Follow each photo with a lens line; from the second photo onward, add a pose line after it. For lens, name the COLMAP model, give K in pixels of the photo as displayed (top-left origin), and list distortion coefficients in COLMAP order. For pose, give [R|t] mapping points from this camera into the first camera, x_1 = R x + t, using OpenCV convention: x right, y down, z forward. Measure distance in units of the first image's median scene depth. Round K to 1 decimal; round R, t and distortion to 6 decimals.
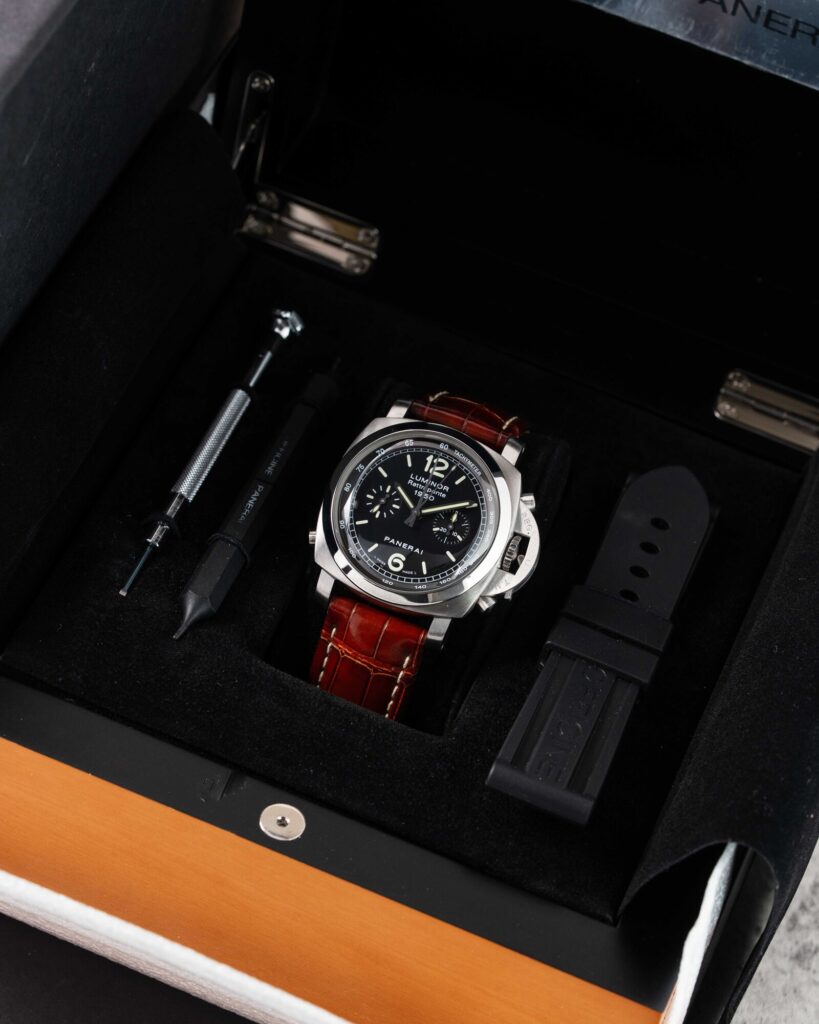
lens RADIAL K [[4693.5, 0, 409.5], [0, 4693.5, 512.0], [0, 0, 1]] dist [-0.138601, 0.543271]
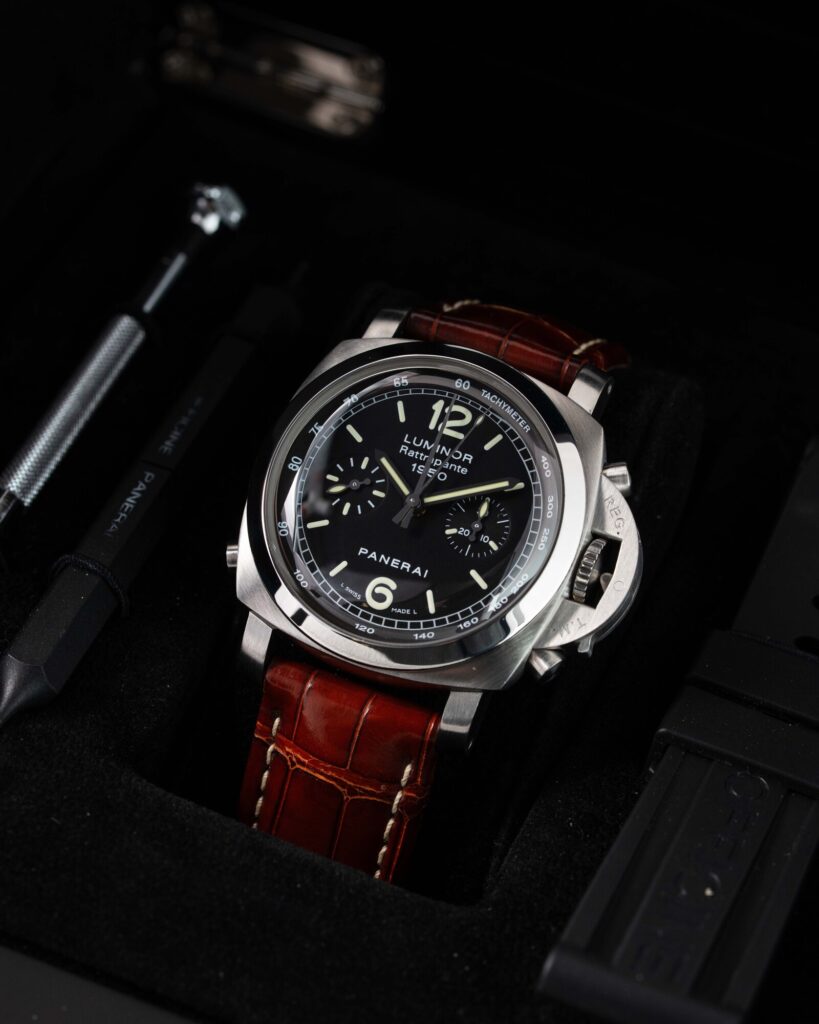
lens RADIAL K [[4693.5, 0, 409.5], [0, 4693.5, 512.0], [0, 0, 1]] dist [-0.138601, 0.543271]
pose [[0.996641, -0.033686, -0.074650, 0.042021], [0.029653, 0.998074, -0.054485, 0.031270], [0.076342, 0.052088, 0.995720, 0.448707]]
